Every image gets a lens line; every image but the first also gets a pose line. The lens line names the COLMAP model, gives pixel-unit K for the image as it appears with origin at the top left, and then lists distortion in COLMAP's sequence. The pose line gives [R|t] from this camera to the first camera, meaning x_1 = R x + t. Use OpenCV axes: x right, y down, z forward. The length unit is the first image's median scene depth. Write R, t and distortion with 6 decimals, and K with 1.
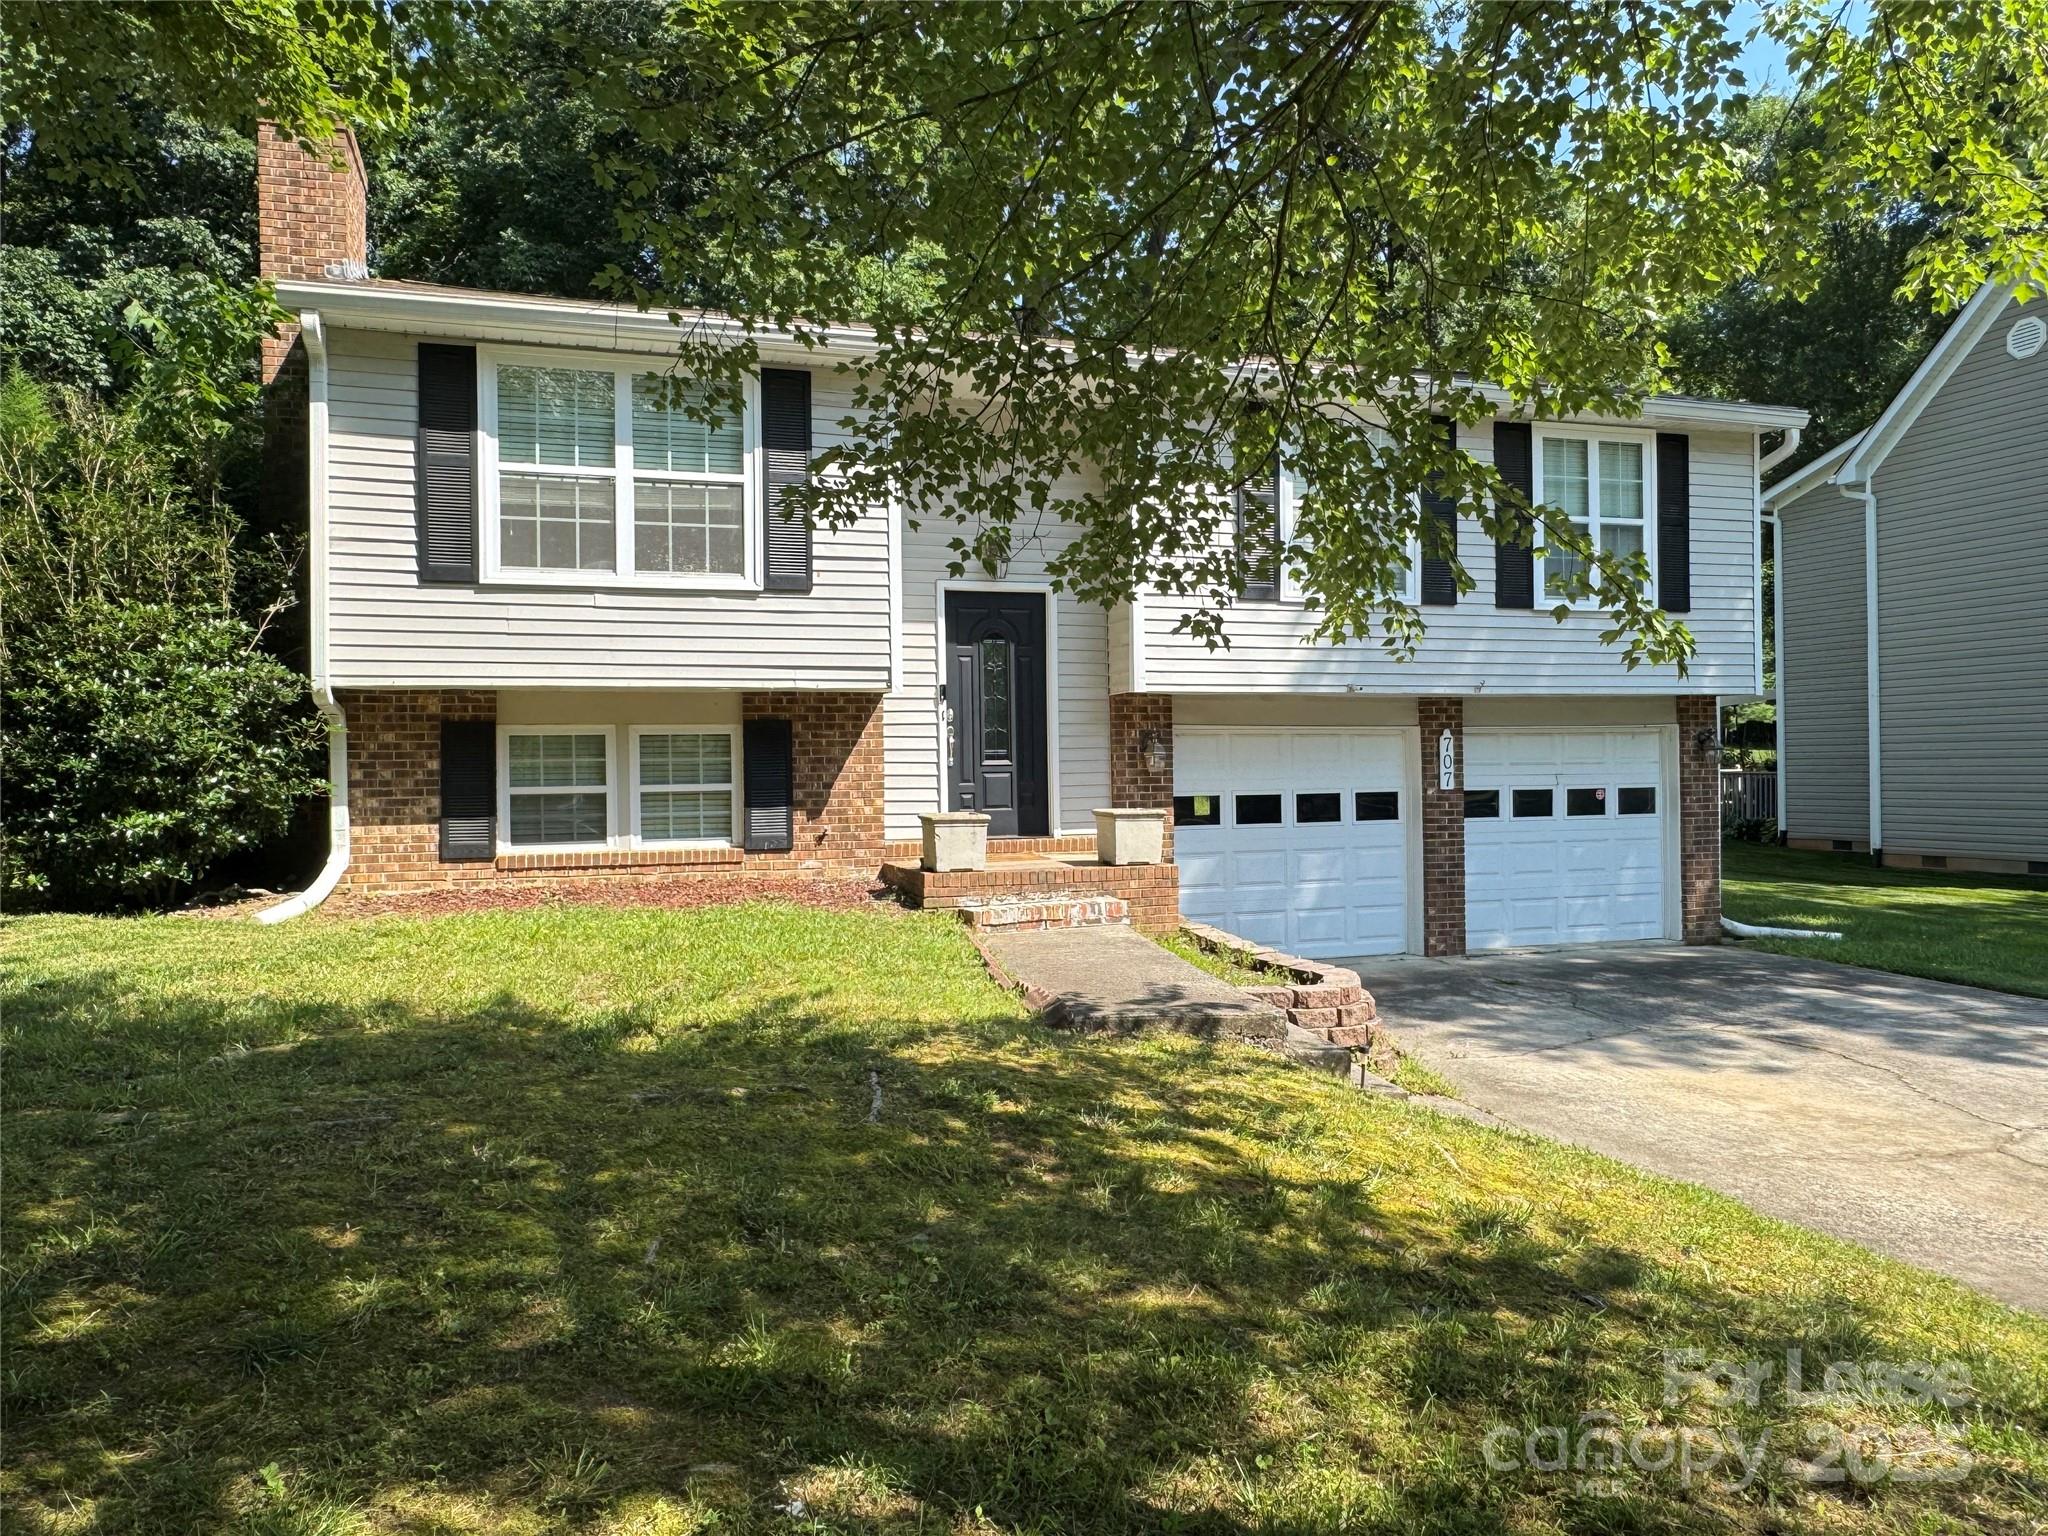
lens RADIAL K [[1447.5, 0, 1013.8], [0, 1447.5, 761.2], [0, 0, 1]] dist [0.056112, -0.010430]
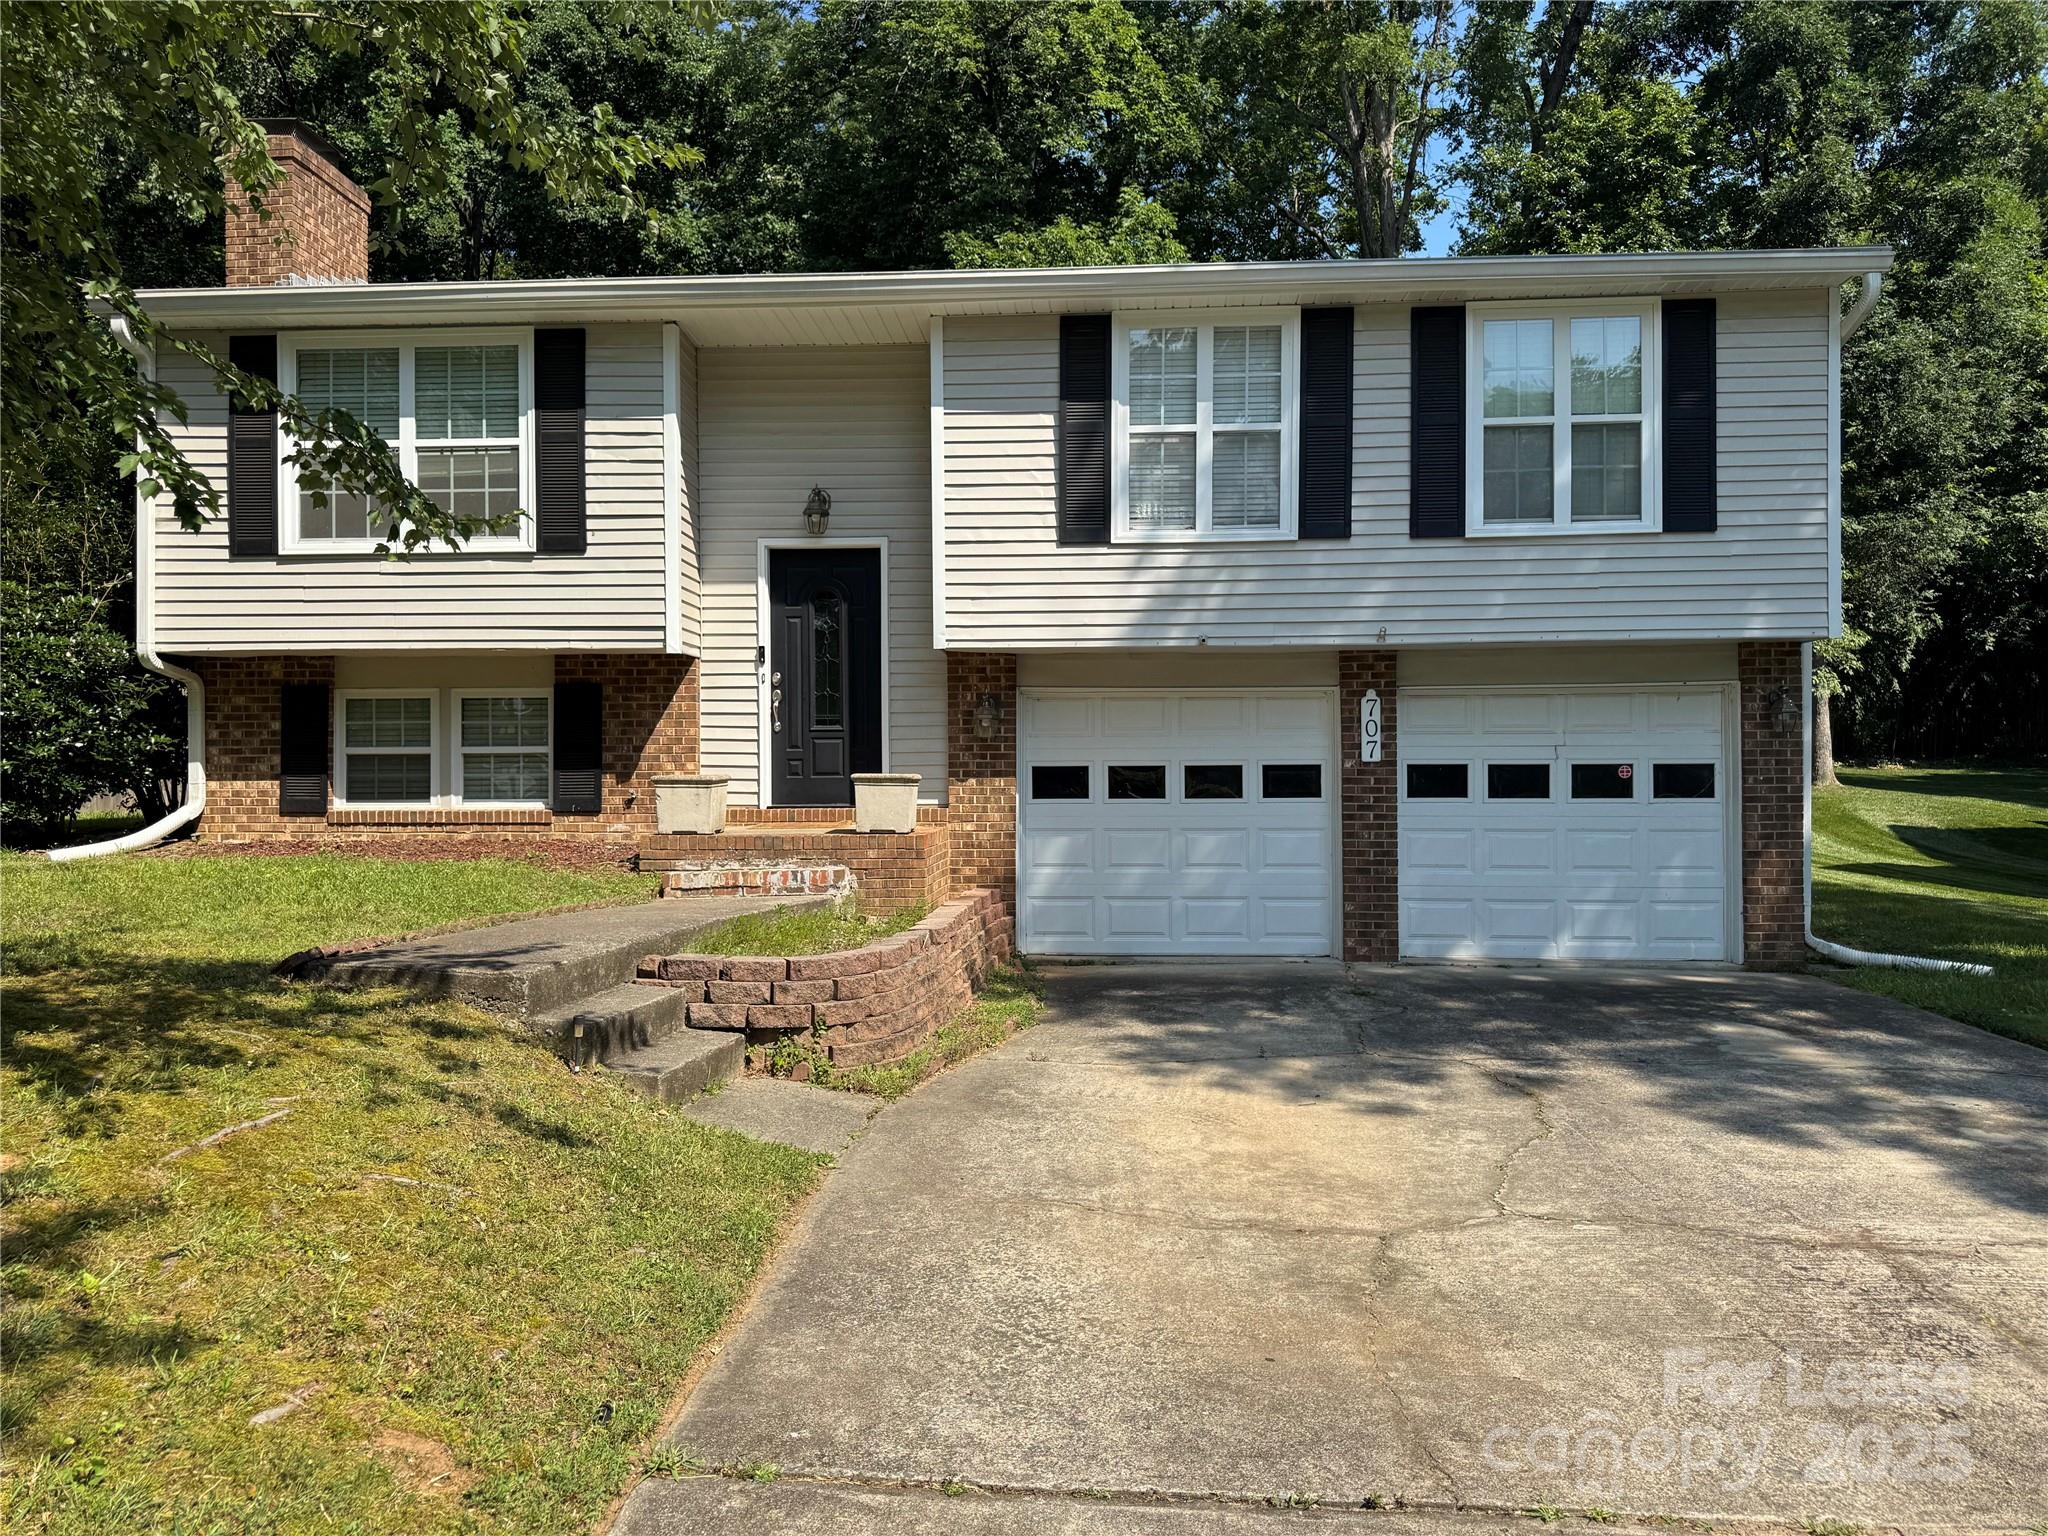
lens RADIAL K [[1447.5, 0, 1022.0], [0, 1447.5, 774.9], [0, 0, 1]] dist [0.056112, -0.010430]
pose [[0.925231, 0.009373, -0.379288, 0.494395], [-0.006339, 0.999937, 0.009247, 0.023739], [0.379351, -0.006152, 0.925232, 0.183192]]
